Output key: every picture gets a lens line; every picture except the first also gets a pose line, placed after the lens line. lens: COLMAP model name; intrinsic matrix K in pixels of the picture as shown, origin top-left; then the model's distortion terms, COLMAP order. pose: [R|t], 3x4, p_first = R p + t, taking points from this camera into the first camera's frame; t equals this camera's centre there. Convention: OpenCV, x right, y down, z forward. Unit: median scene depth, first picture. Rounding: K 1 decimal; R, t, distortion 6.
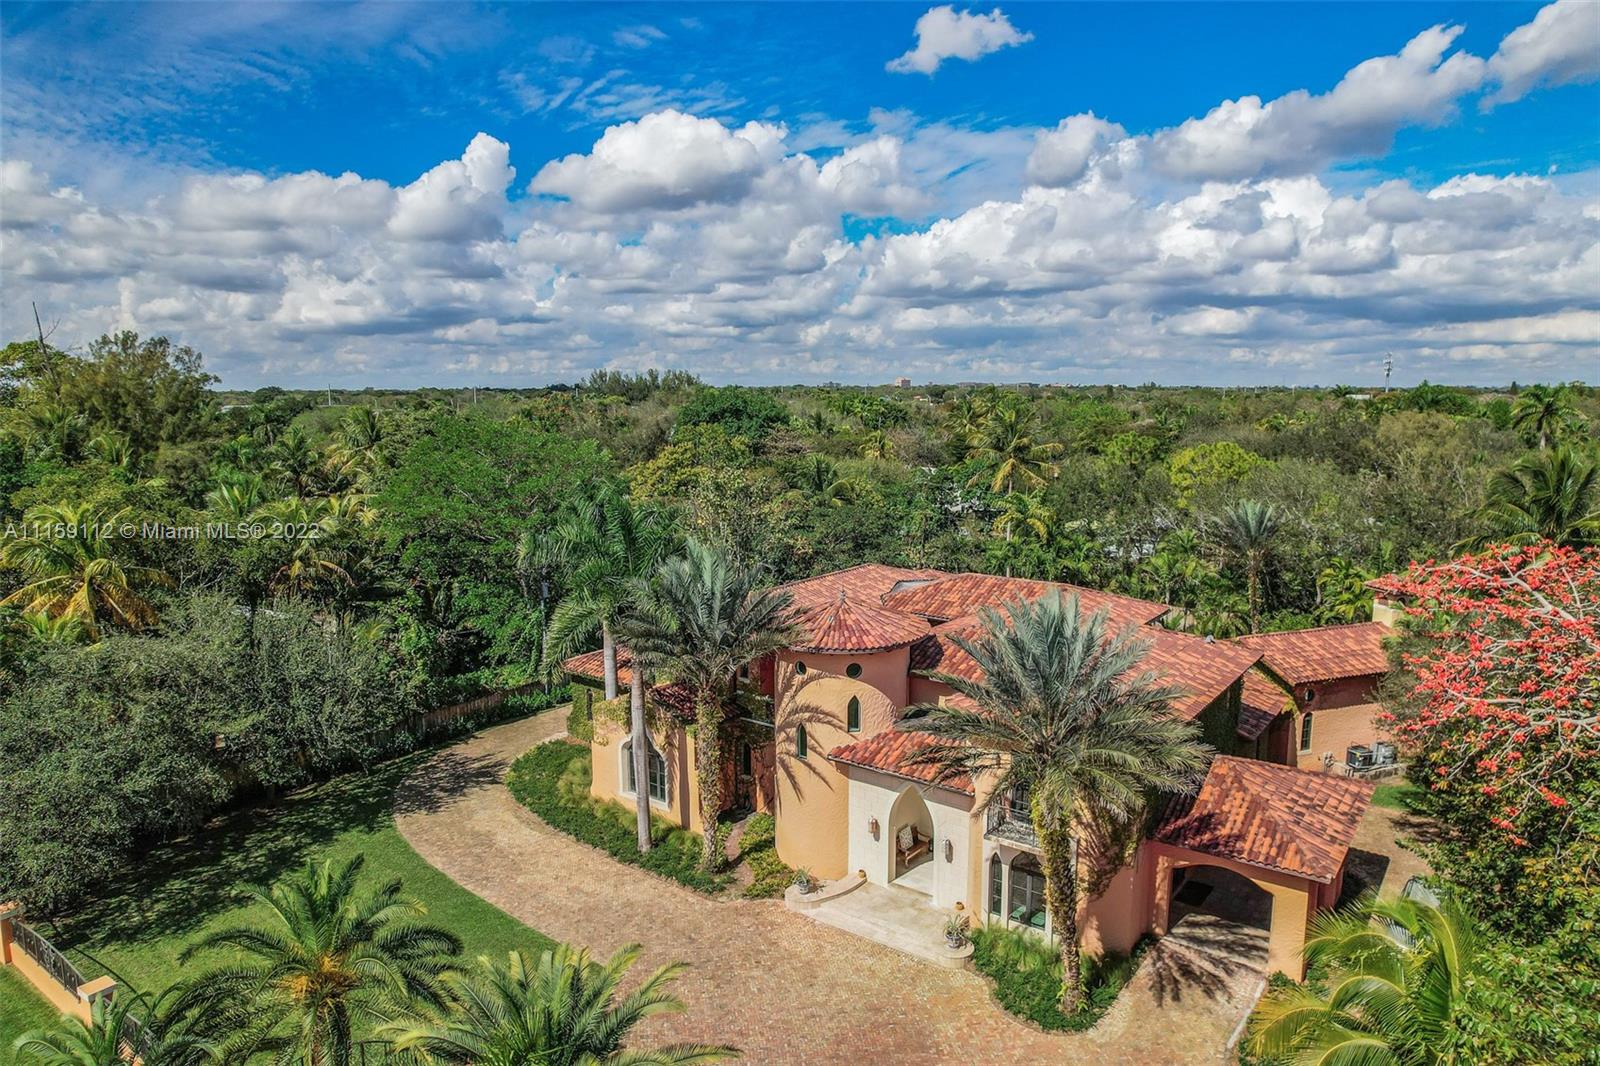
lens RADIAL K [[1055.2, 0, 800.0], [0, 1055.2, 533.0], [0, 0, 1]] dist [-0.119616, 0.122176]
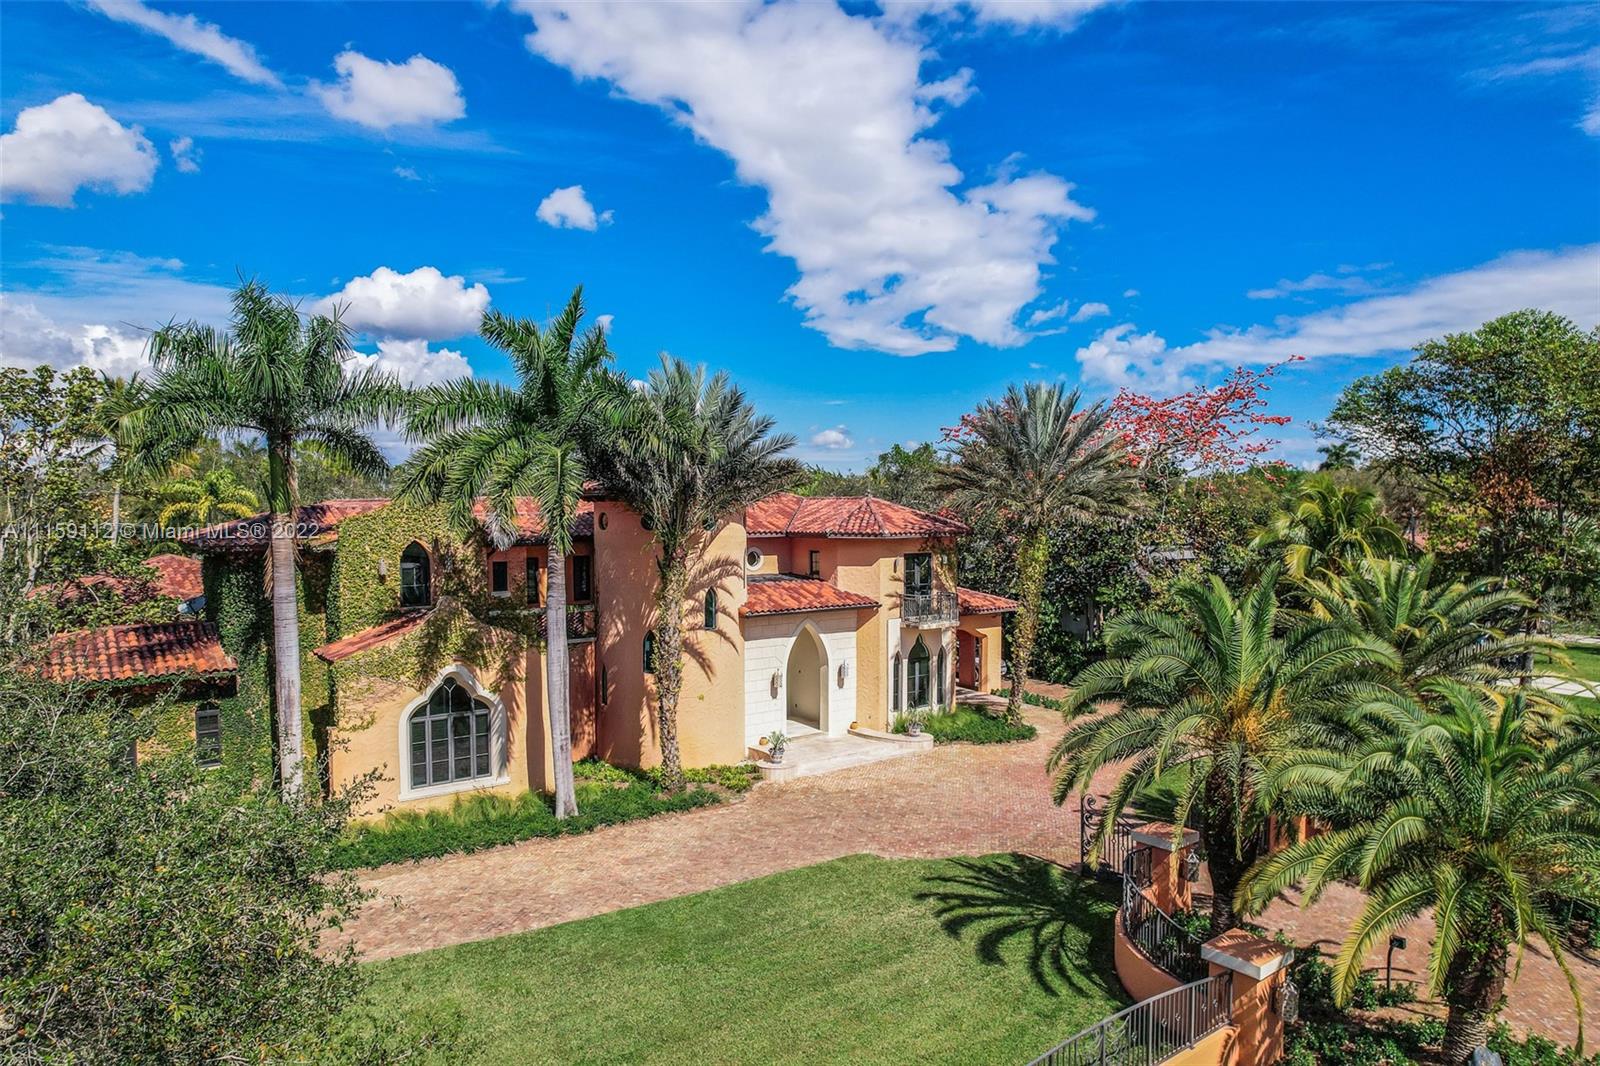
lens RADIAL K [[1061.8, 0, 800.0], [0, 1061.8, 533.0], [0, 0, 1]] dist [-0.060378, 0.070743]
pose [[0.245995, -0.009122, 0.969228, -0.103617], [0.149226, 0.988390, -0.028572, 0.021228], [-0.957715, 0.151663, 0.244500, 0.085802]]
